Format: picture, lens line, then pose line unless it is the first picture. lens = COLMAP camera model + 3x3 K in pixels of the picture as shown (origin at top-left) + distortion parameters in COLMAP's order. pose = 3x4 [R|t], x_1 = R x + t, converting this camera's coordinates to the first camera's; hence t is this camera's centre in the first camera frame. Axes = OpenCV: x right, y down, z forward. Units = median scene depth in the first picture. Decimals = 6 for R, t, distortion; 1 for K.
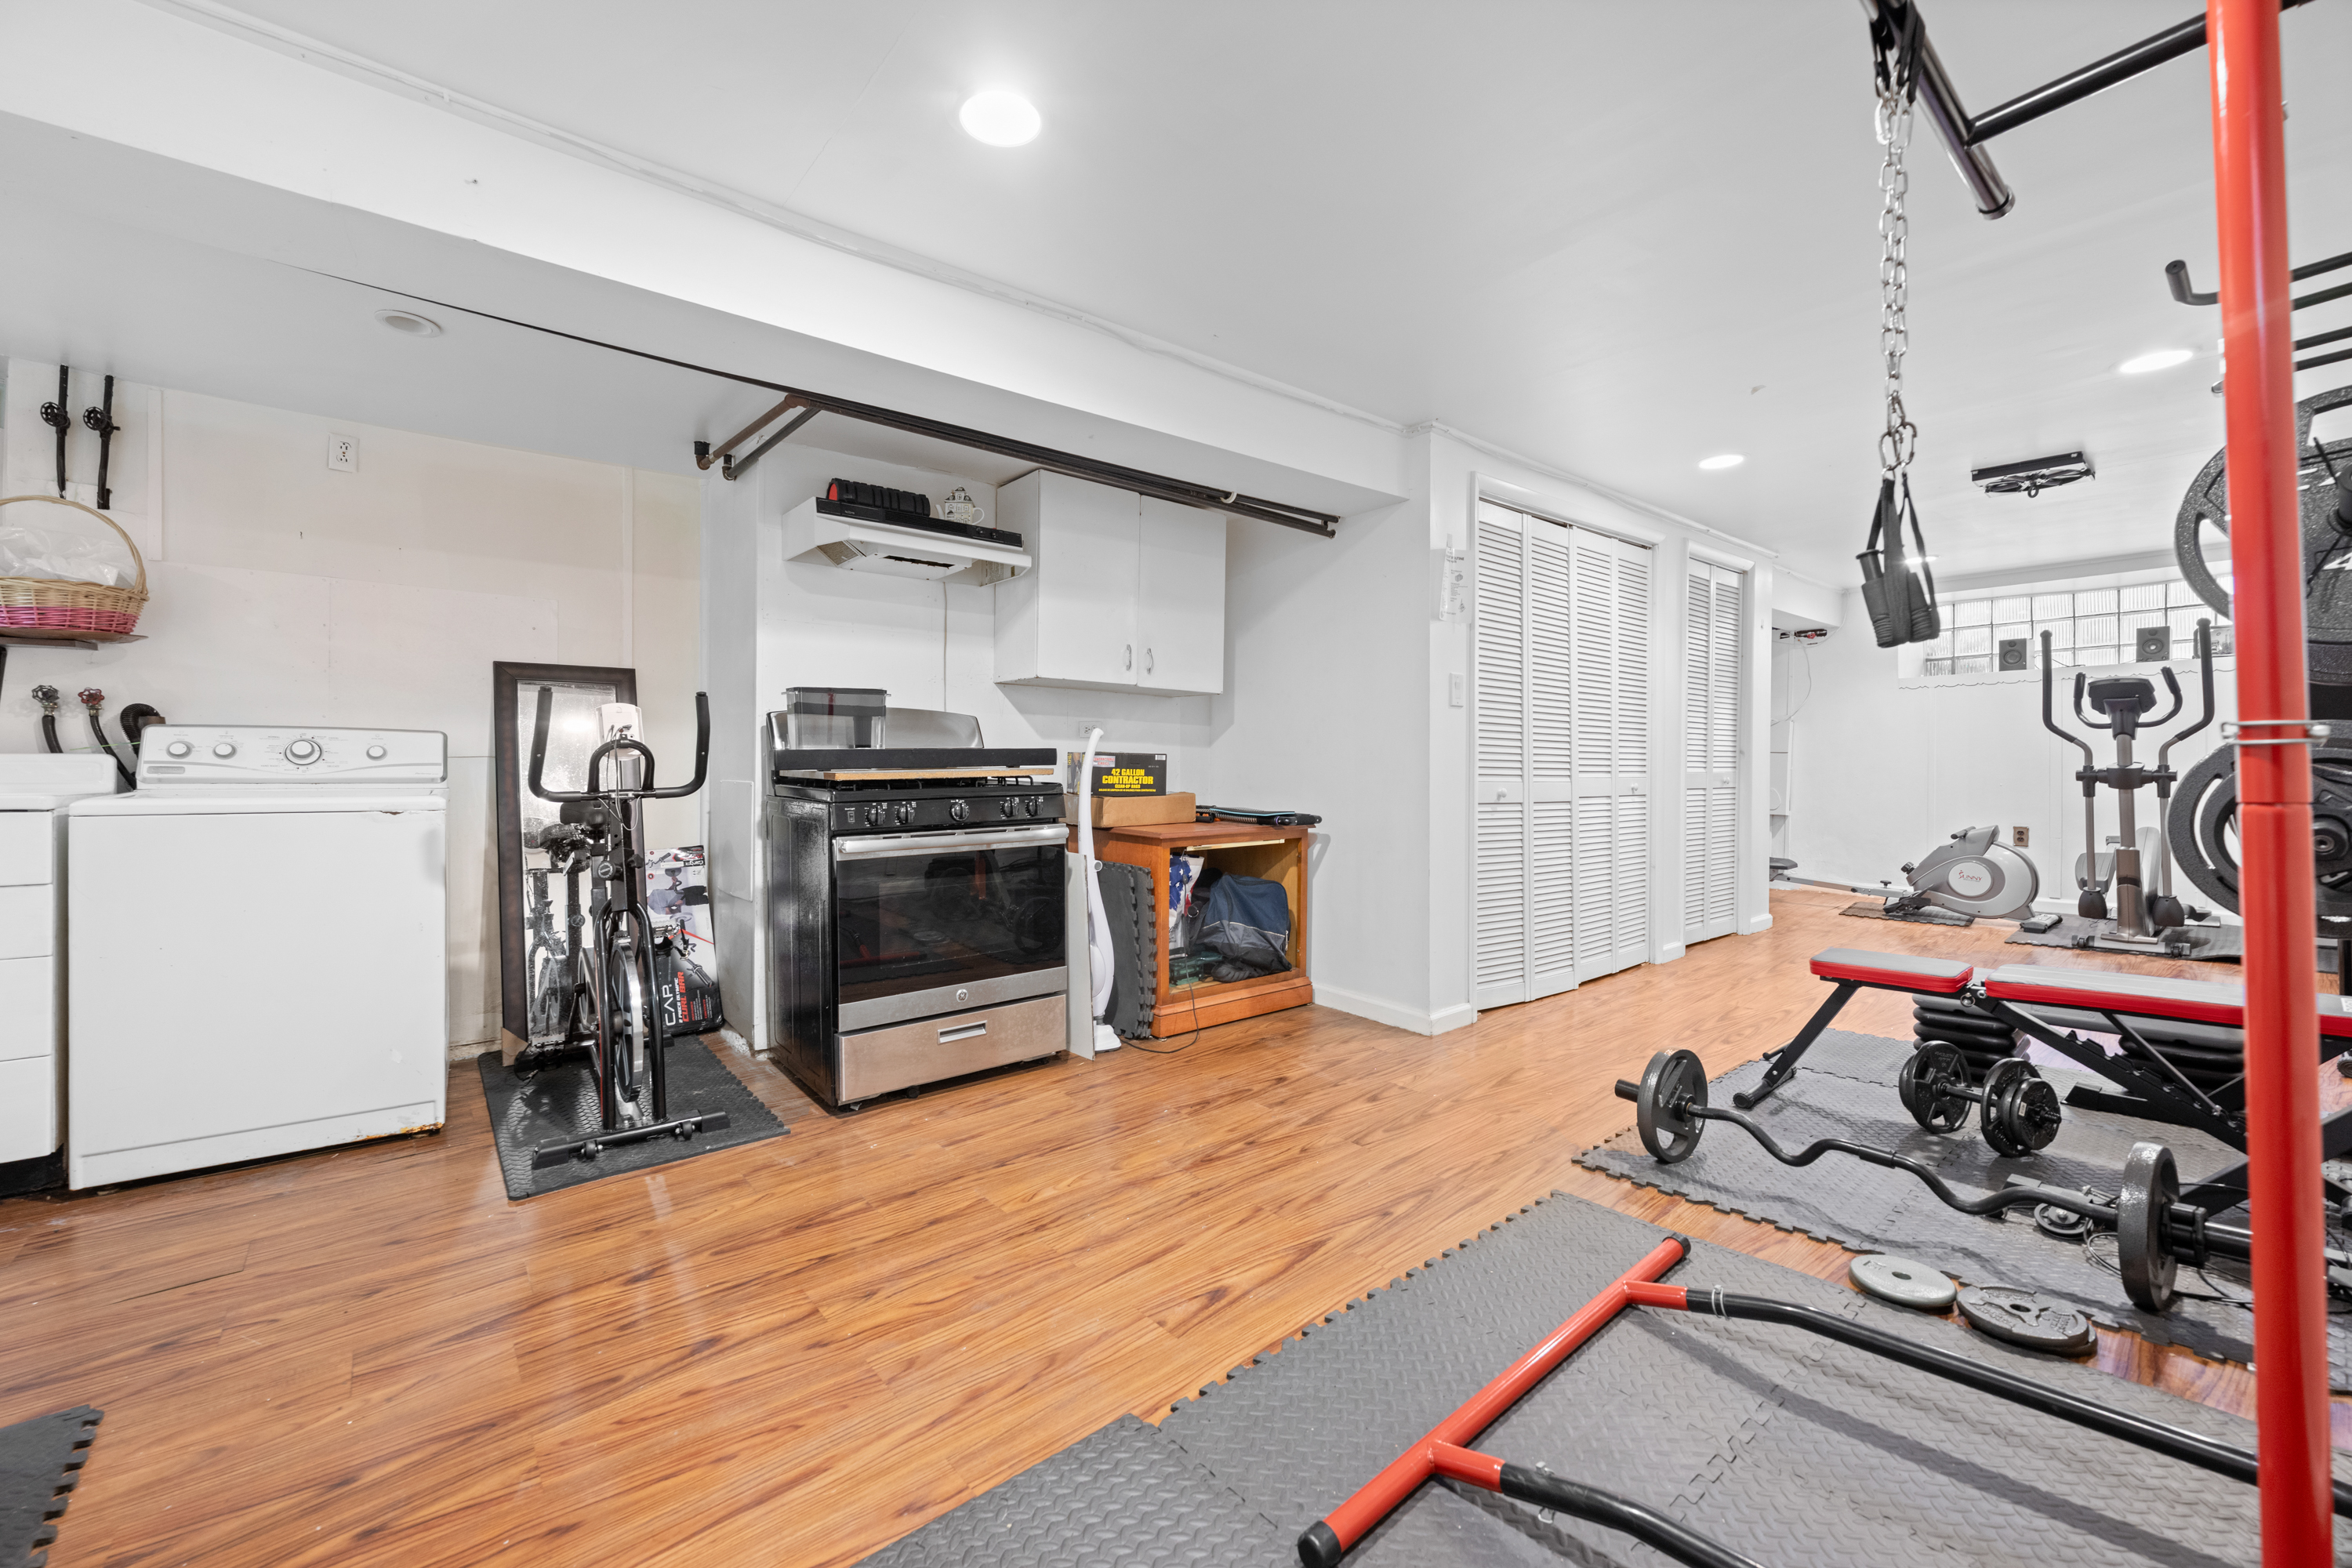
lens RADIAL K [[979.9, 0, 1141.1], [0, 979.9, 773.8], [0, 0, 1]] dist [0.001056, 0.000202]
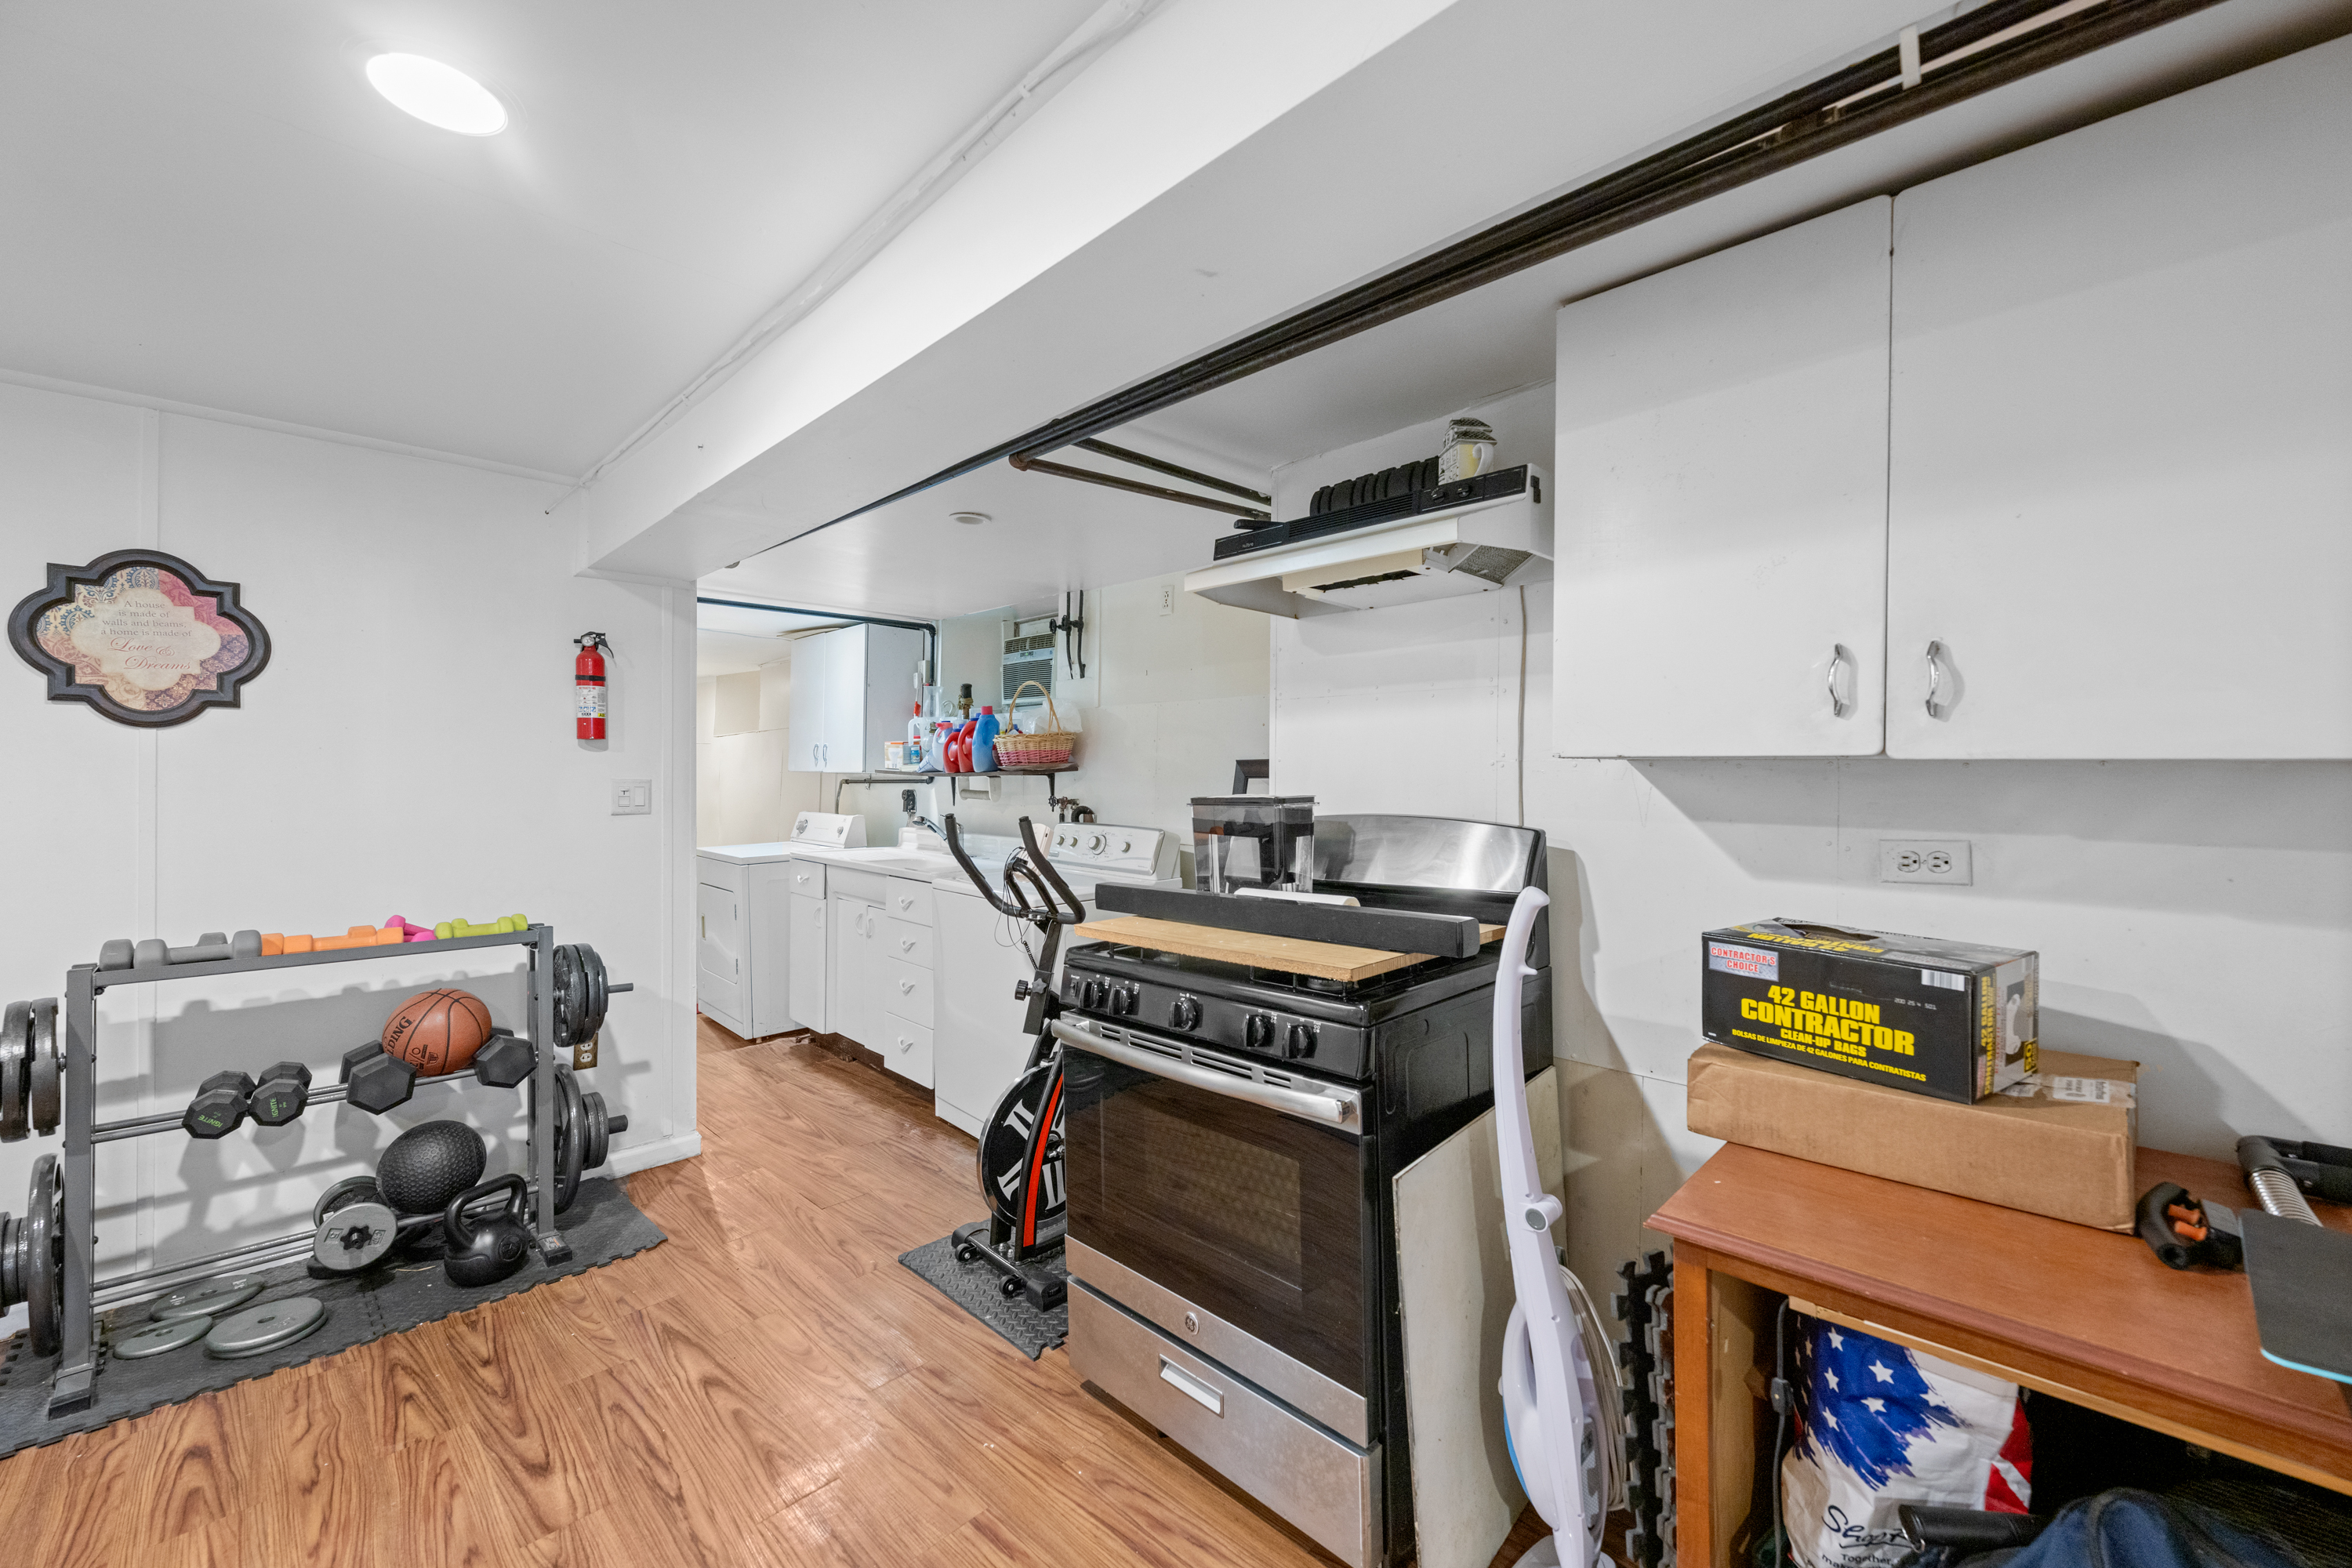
lens RADIAL K [[929.8, 0, 1176.0], [0, 929.8, 784.0], [0, 0, 1]] dist [0.000406, -0.000113]
pose [[0.114324, 0.002924, -0.993439, 0.387154], [-0.009676, 0.999952, 0.001830, -0.104309], [0.993396, 0.009403, 0.114347, 0.947845]]
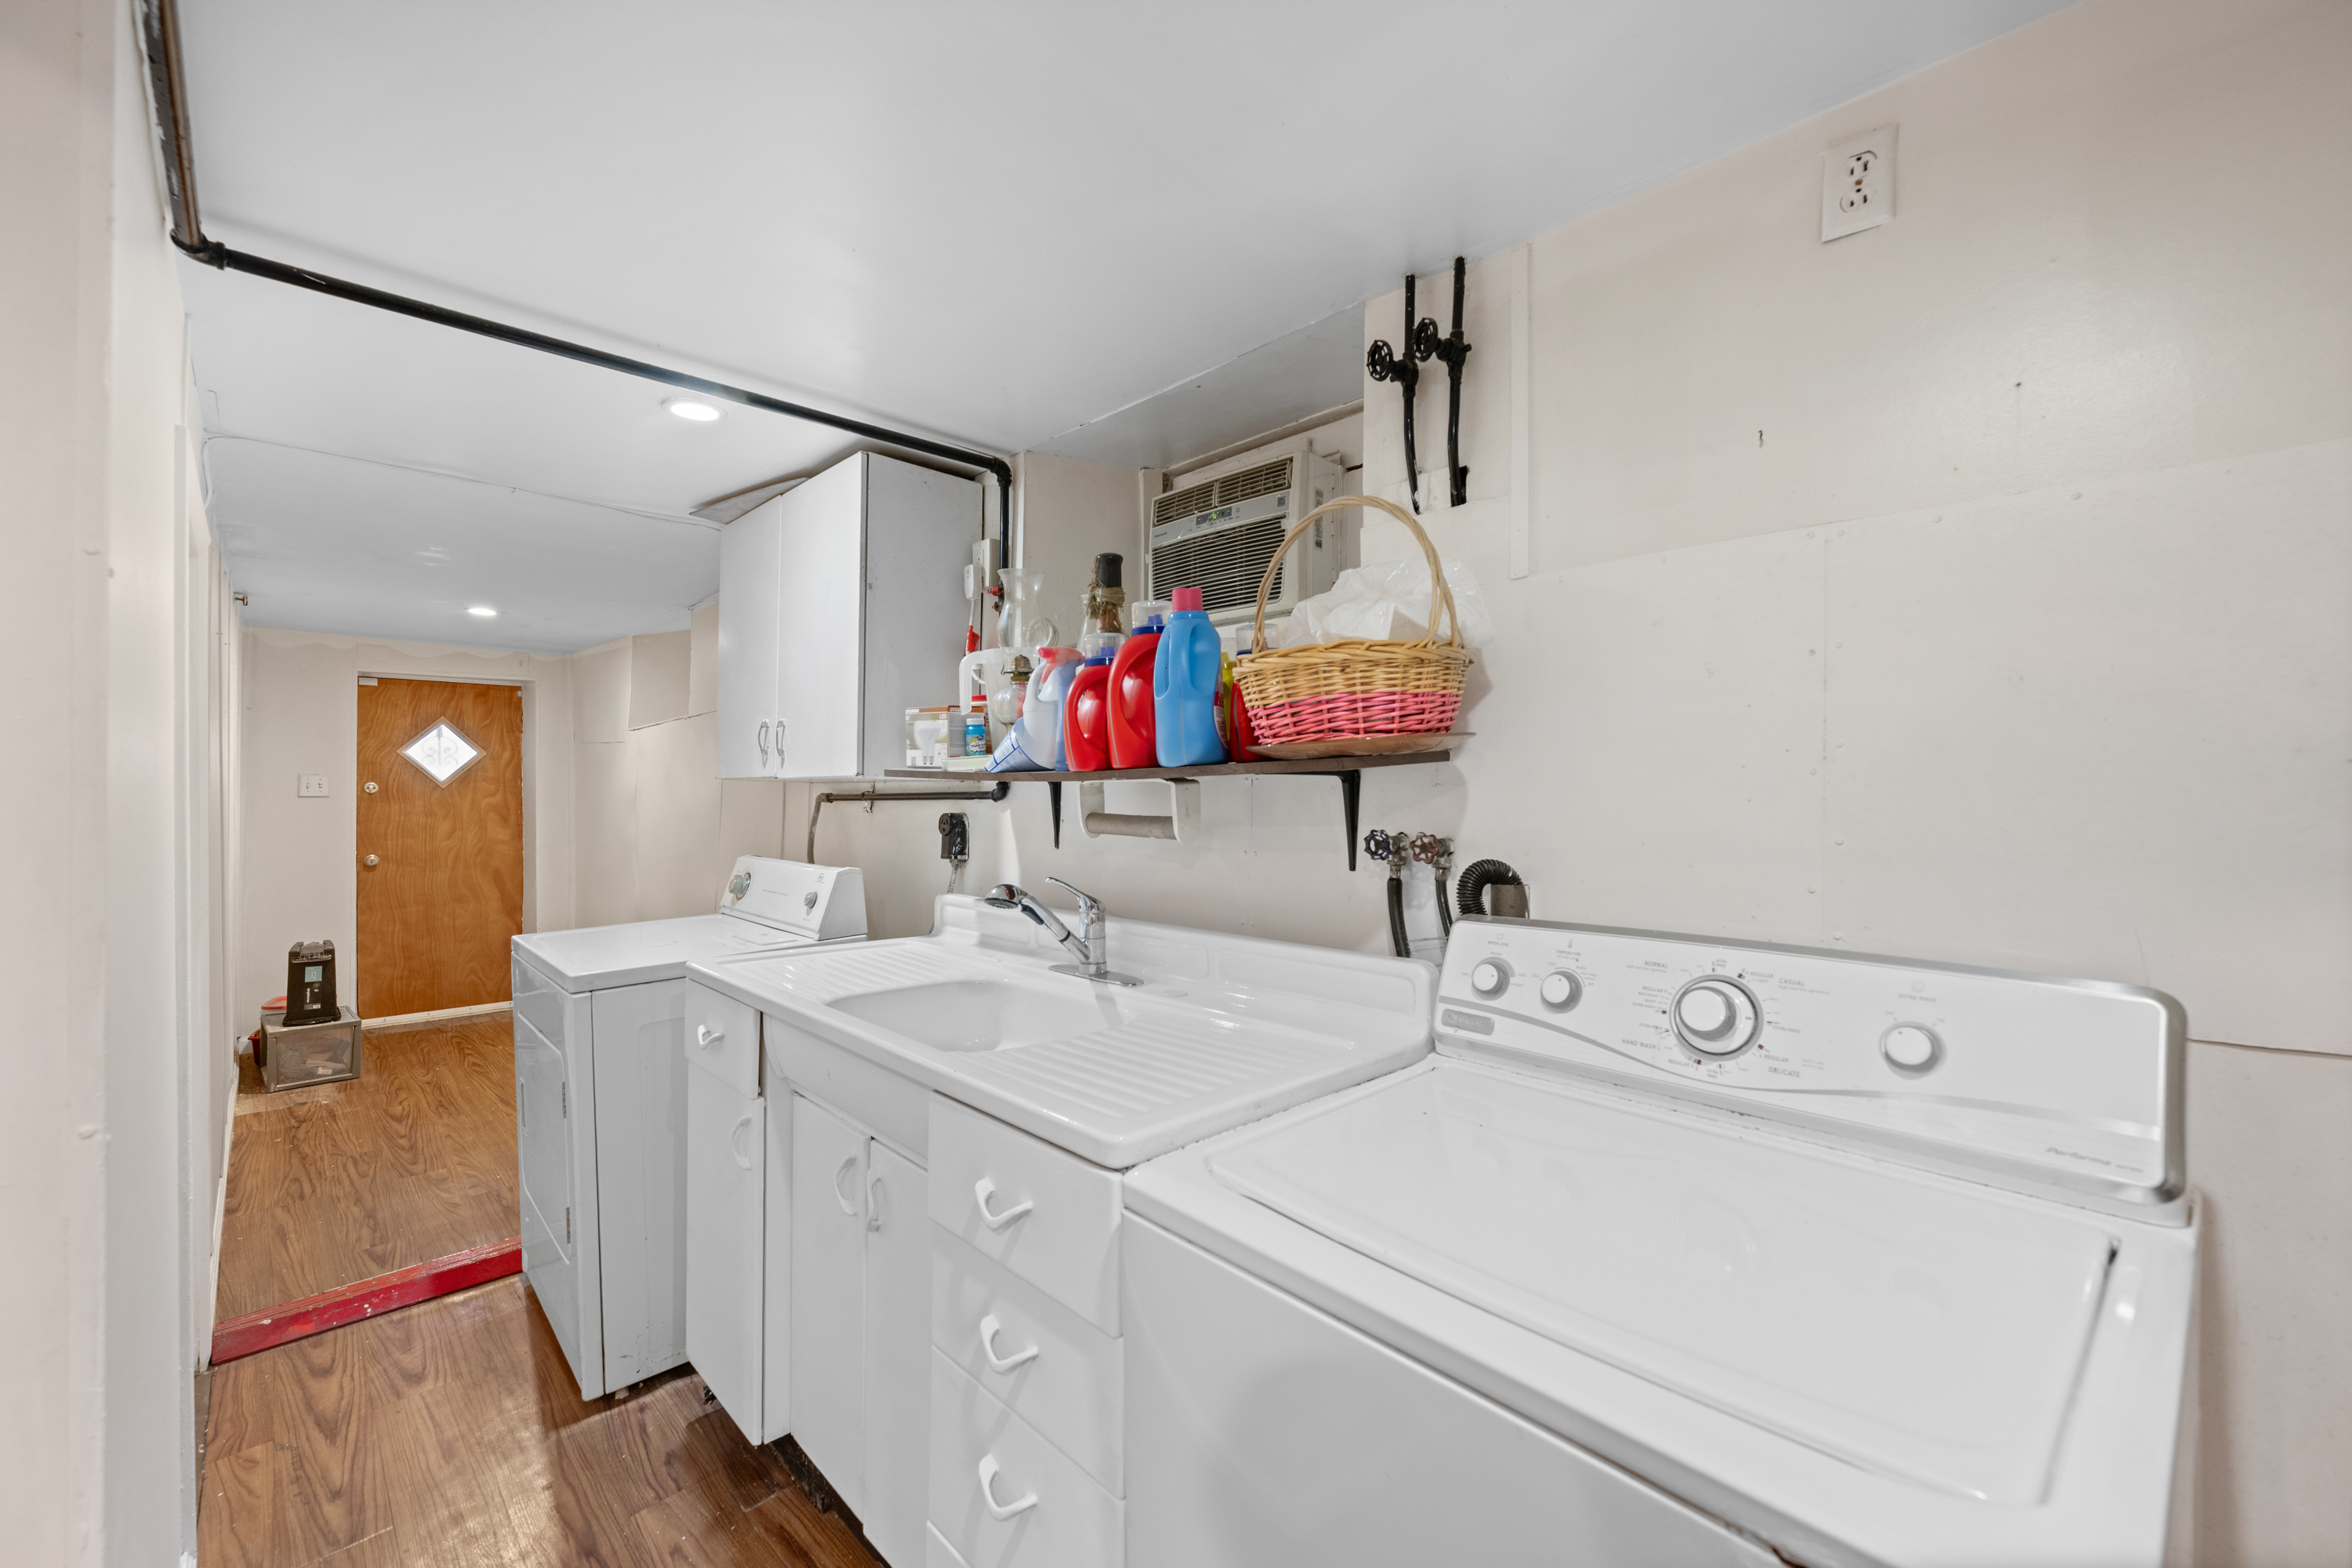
lens RADIAL K [[963.0, 0, 1176.0], [0, 963.0, 784.0], [0, 0, 1]] dist [-0.001799, -0.000347]
pose [[0.103358, -0.012075, -0.994571, -0.516616], [-0.001611, 0.999923, -0.012307, -0.101576], [0.994643, 0.002874, 0.103330, 0.759580]]
